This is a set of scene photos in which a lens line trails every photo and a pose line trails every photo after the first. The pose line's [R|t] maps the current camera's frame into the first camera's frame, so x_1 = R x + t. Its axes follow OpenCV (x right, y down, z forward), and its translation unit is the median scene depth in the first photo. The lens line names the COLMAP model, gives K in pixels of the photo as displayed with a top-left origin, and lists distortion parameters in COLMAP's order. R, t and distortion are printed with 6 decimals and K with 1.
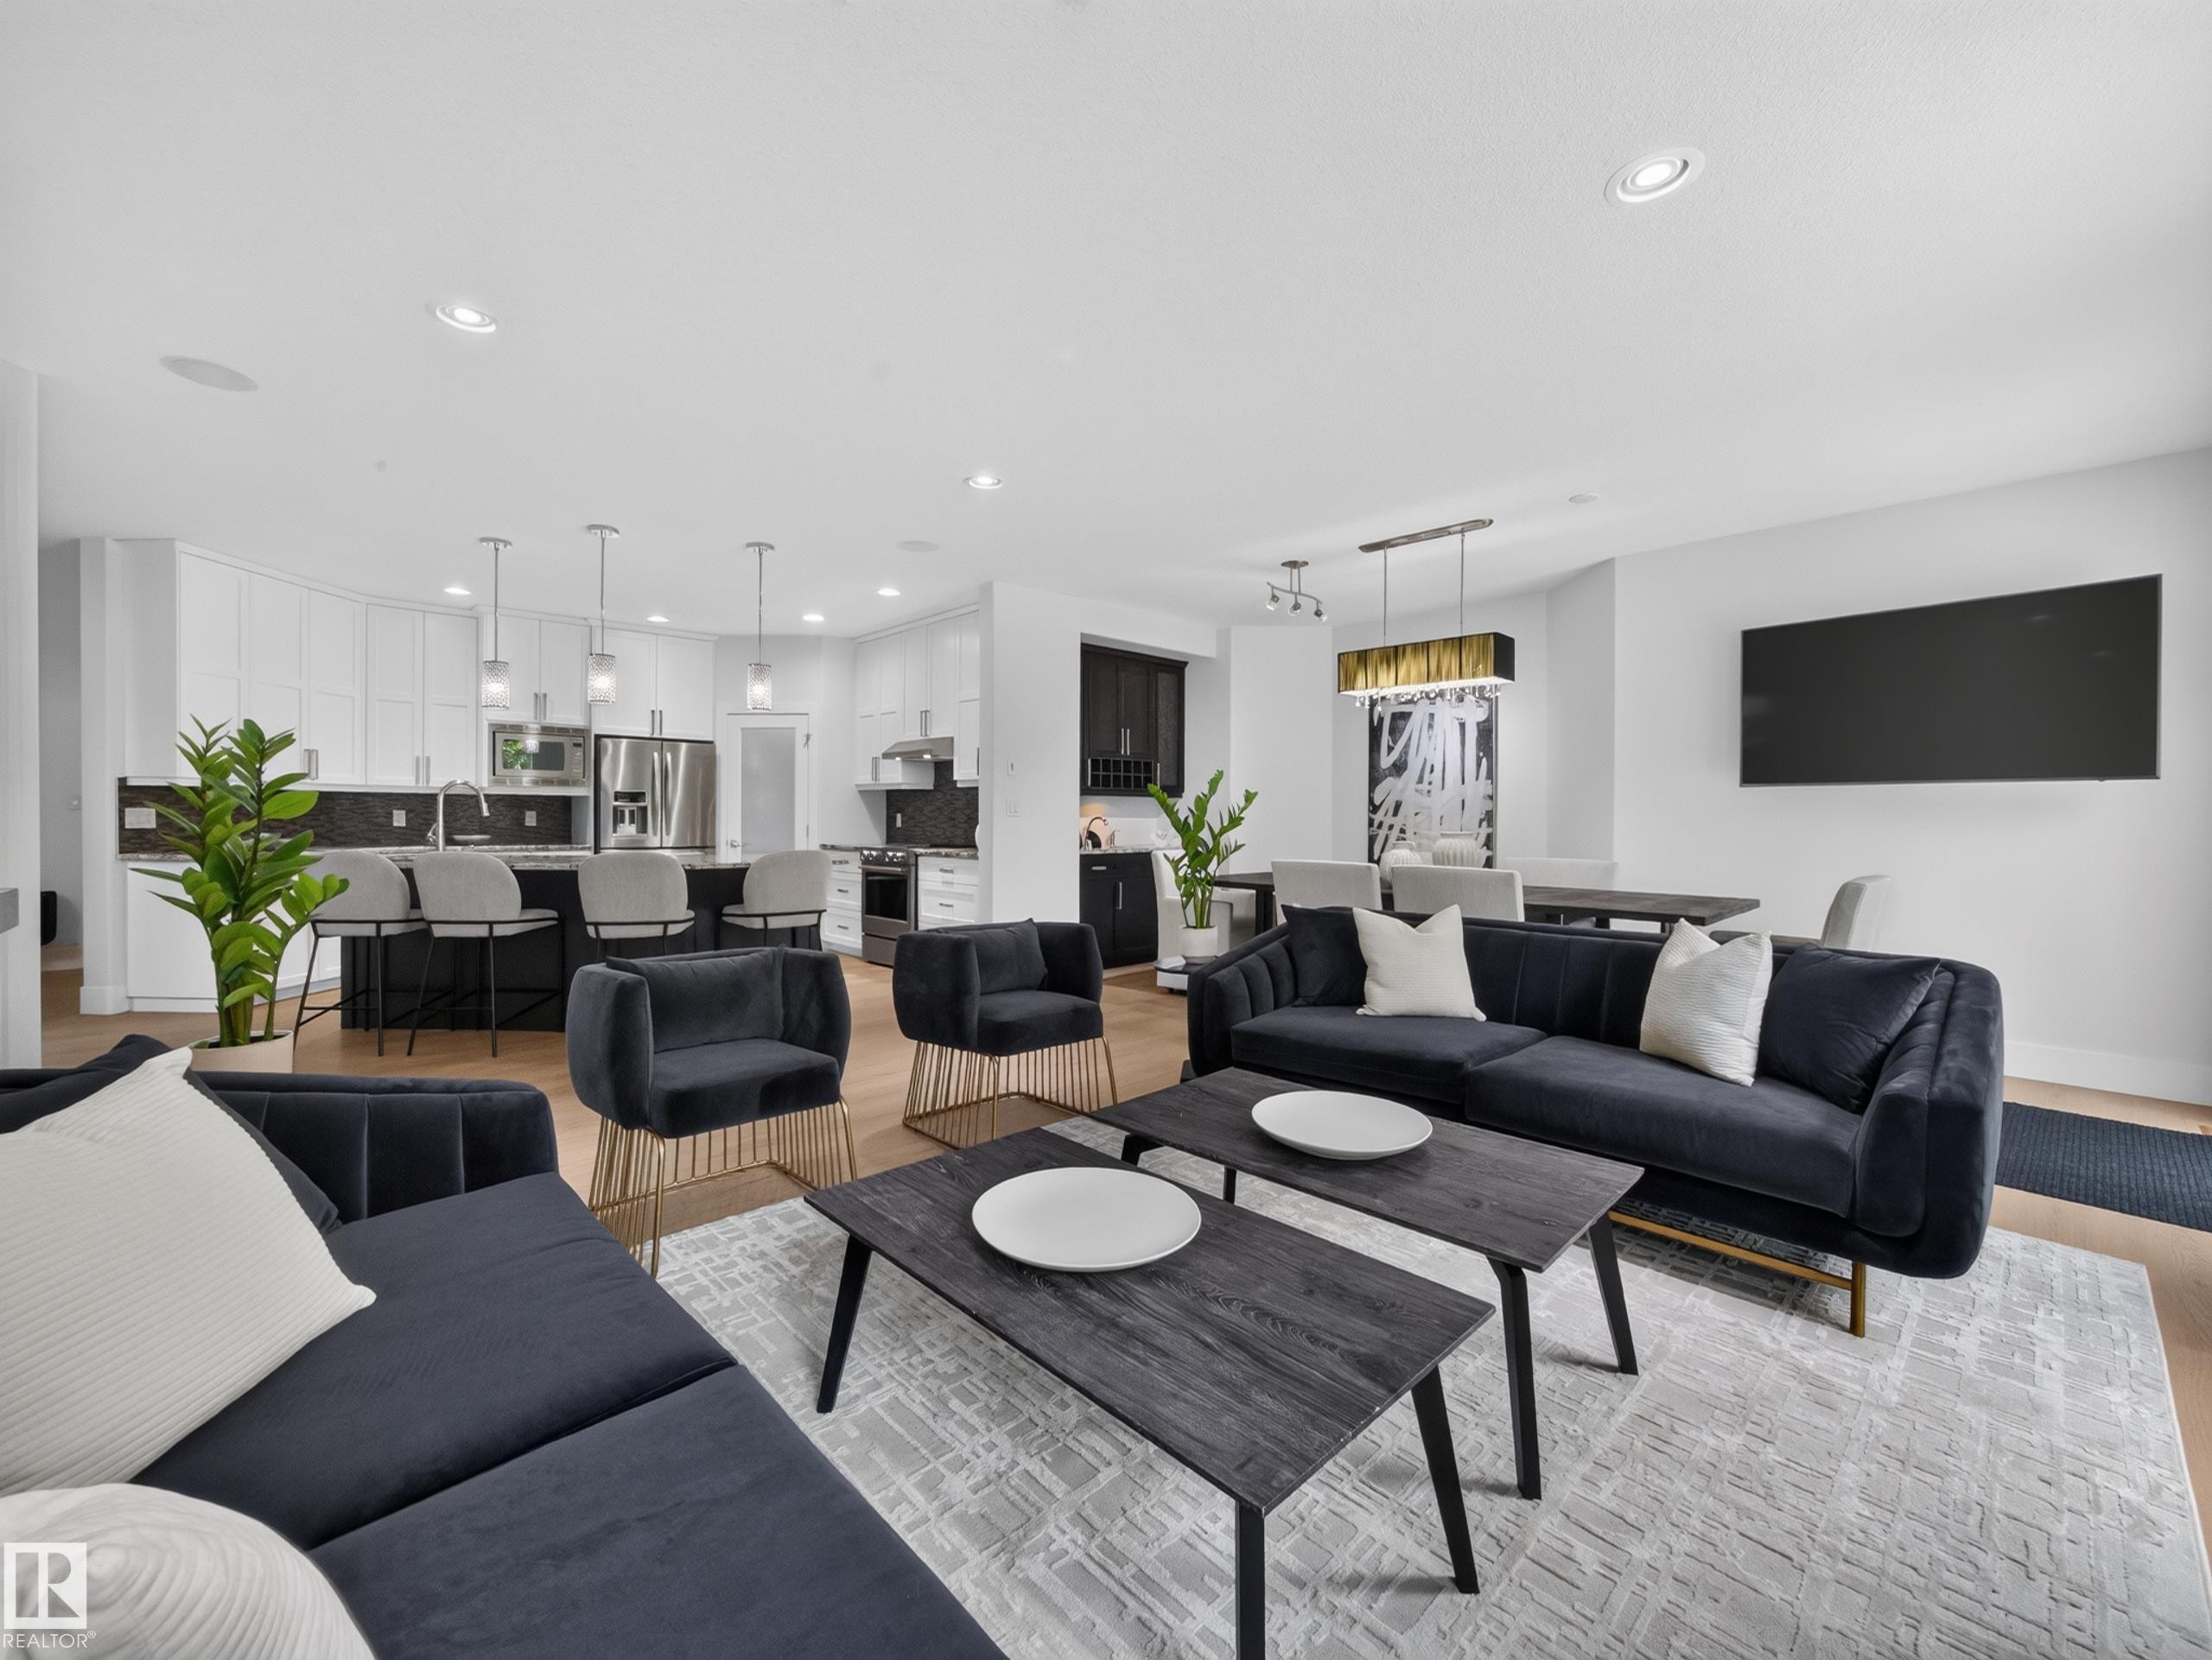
lens RADIAL K [[885.3, 0, 1105.7], [0, 885.3, 829.2], [0, 0, 1]] dist [-0.020421, 0.000260]
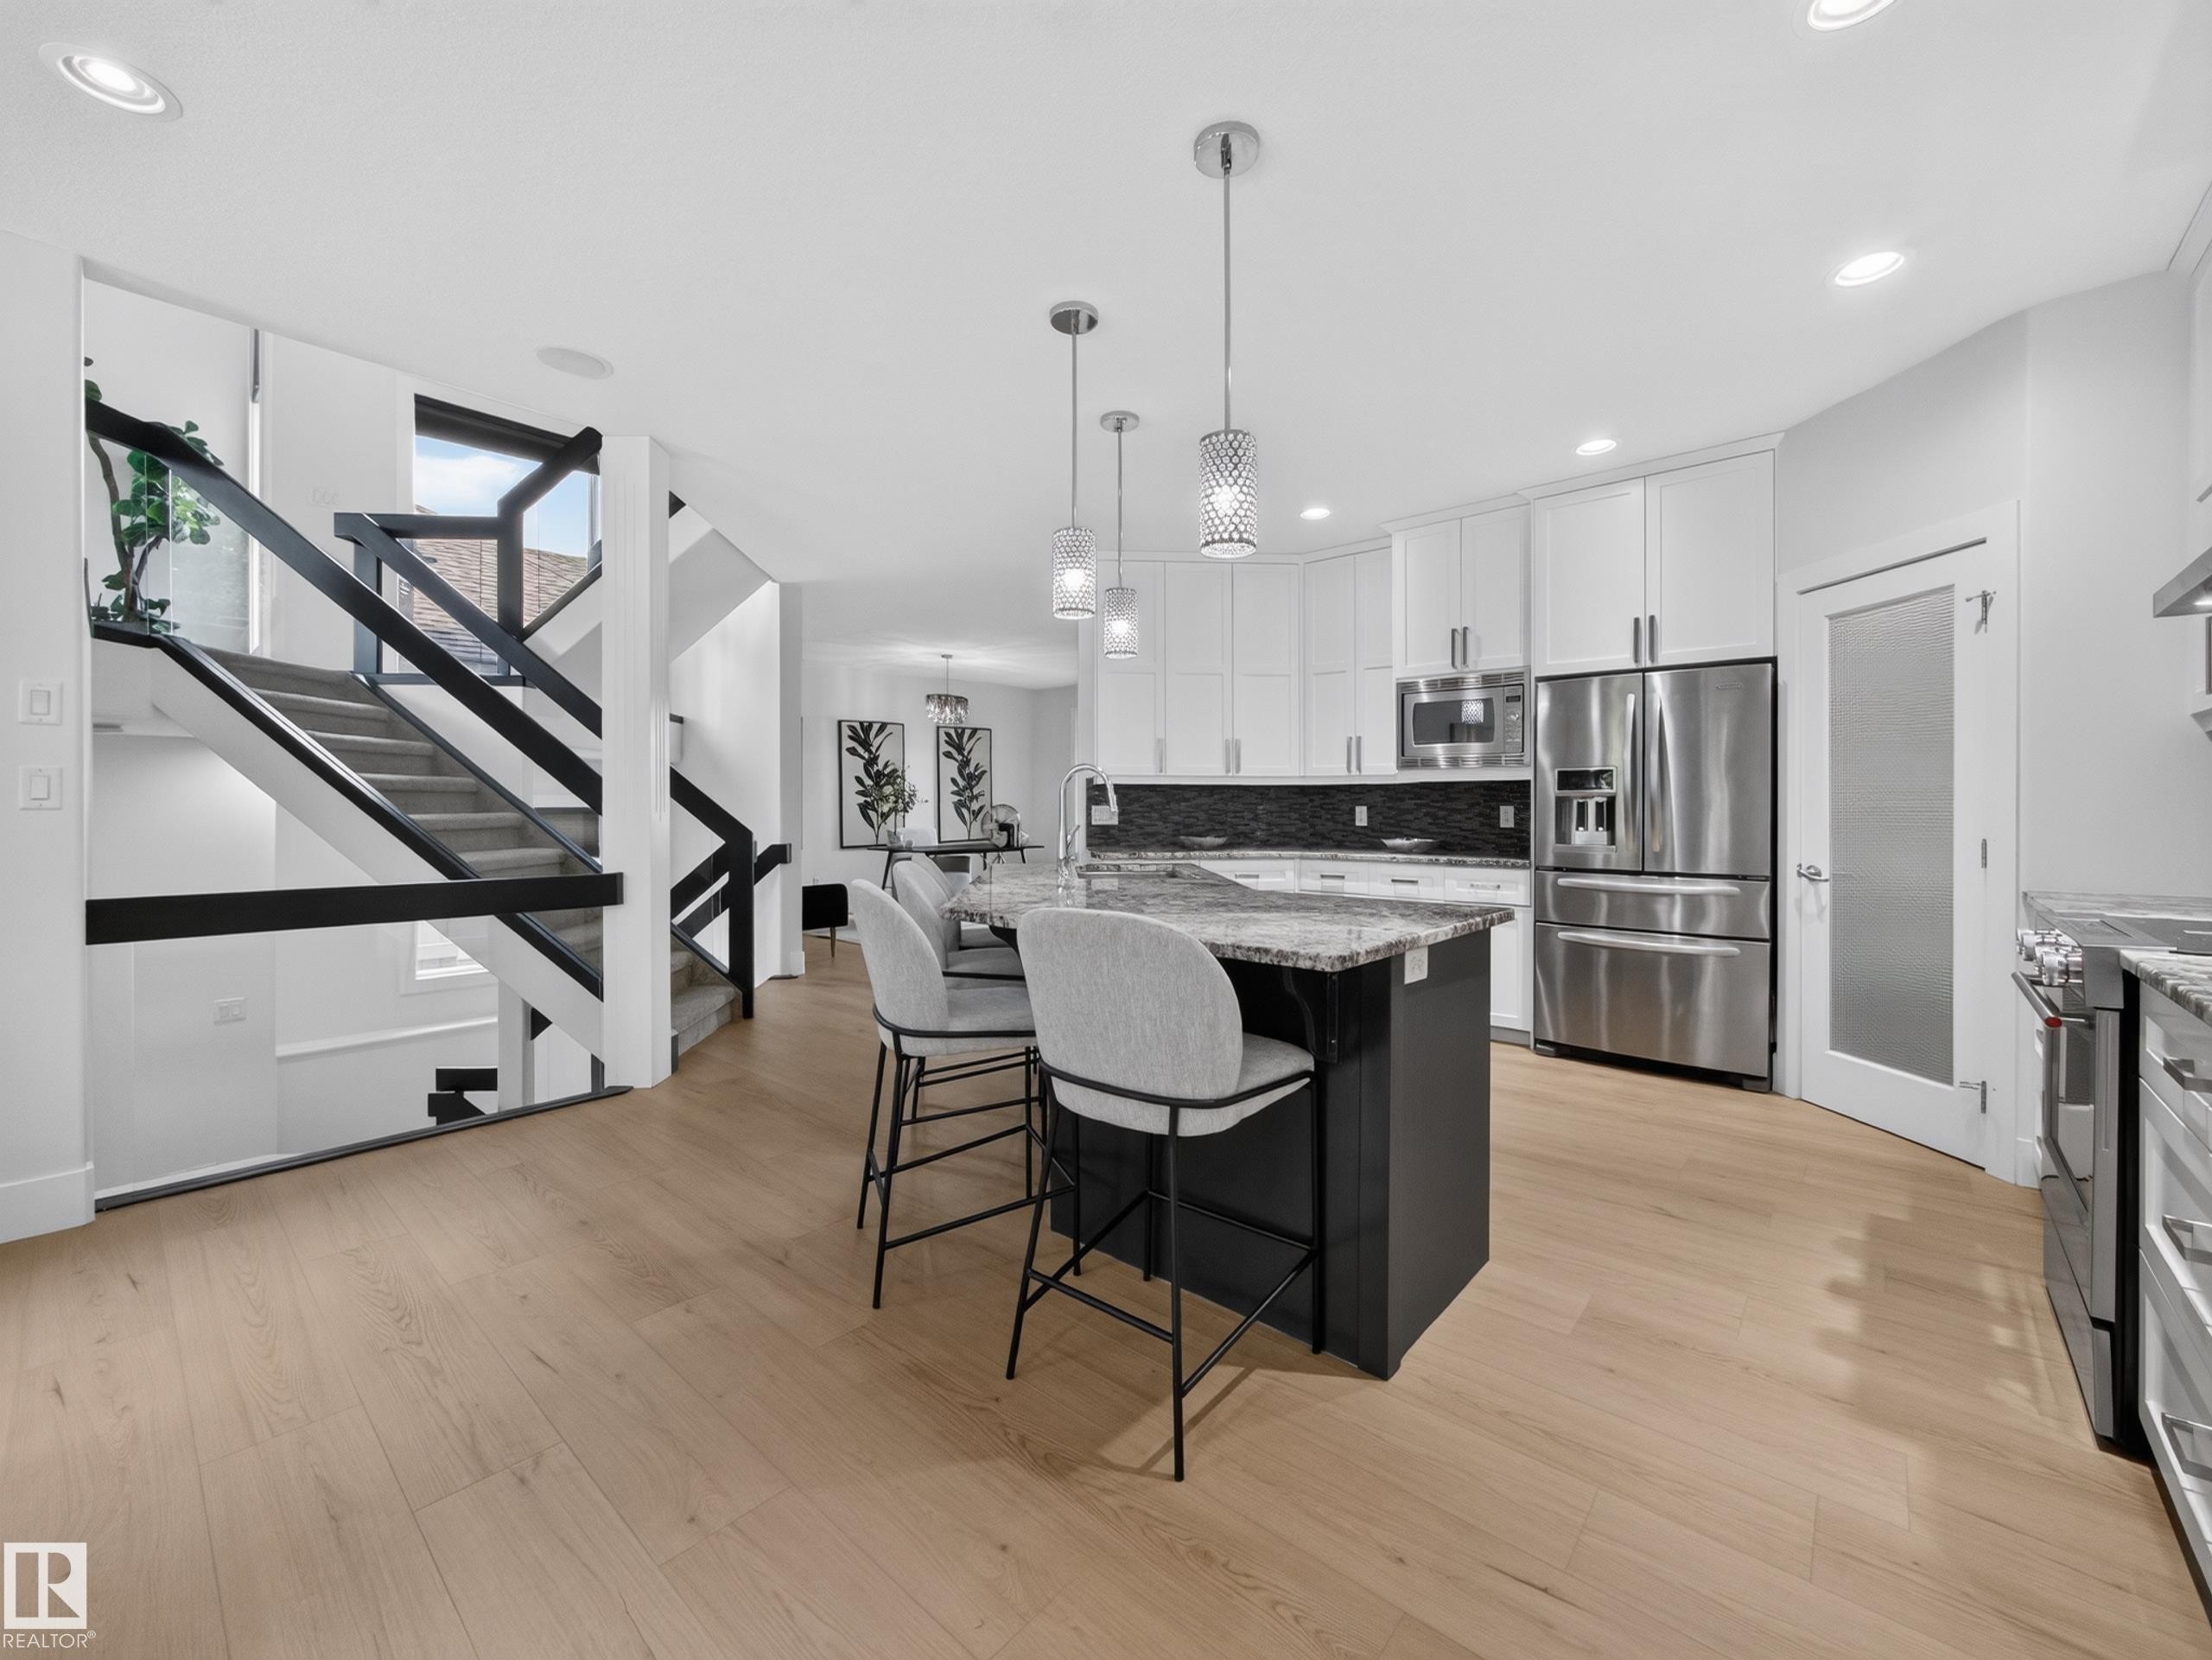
lens RADIAL K [[885.3, 0, 1109.1], [0, 885.3, 812.9], [0, 0, 1]] dist [-0.020421, 0.000260]
pose [[0.085465, -0.002157, -0.996339, -0.004101], [-0.015100, 0.999880, -0.003460, -0.009177], [0.996227, 0.015341, 0.085422, 0.692640]]
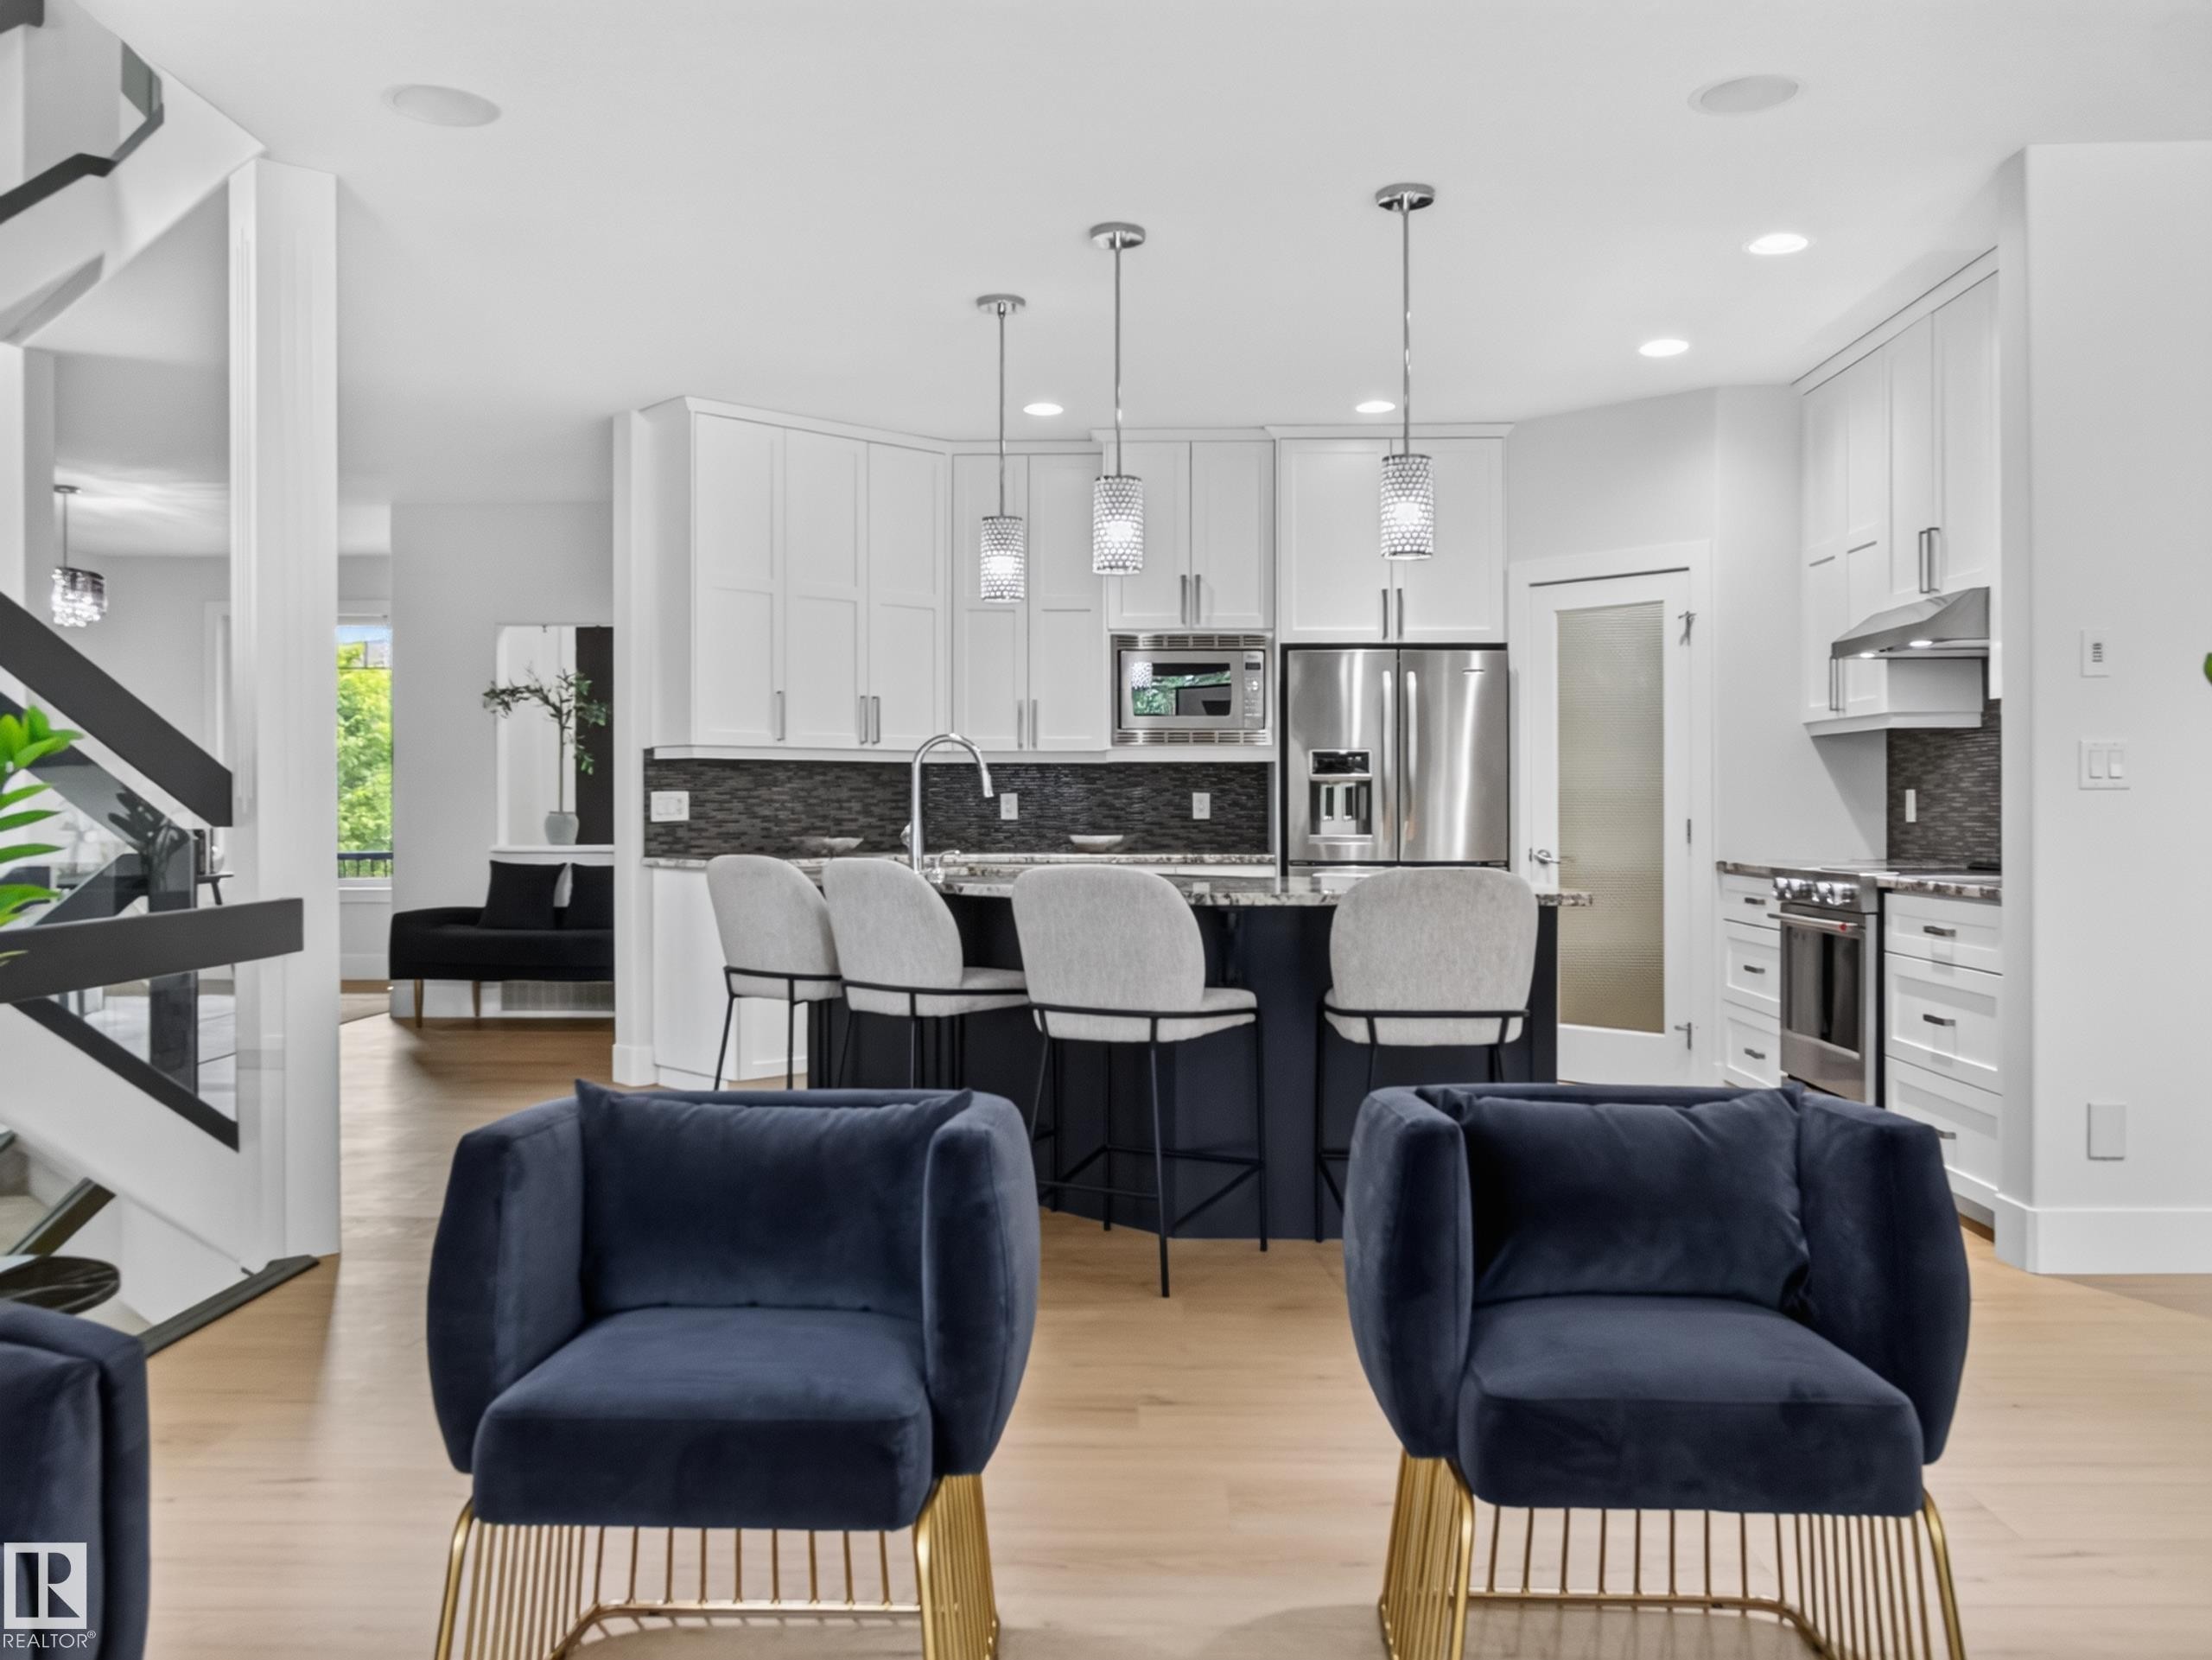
lens RADIAL K [[1775.1, 0, 1138.0], [0, 1775.1, 817.4], [0, 0, 1]] dist [-0.027674, 0.028952]
pose [[0.713351, -0.002935, -0.700801, 0.105488], [-0.004203, 0.999955, -0.008466, 0.004718], [0.700794, 0.008984, 0.713307, 0.192747]]
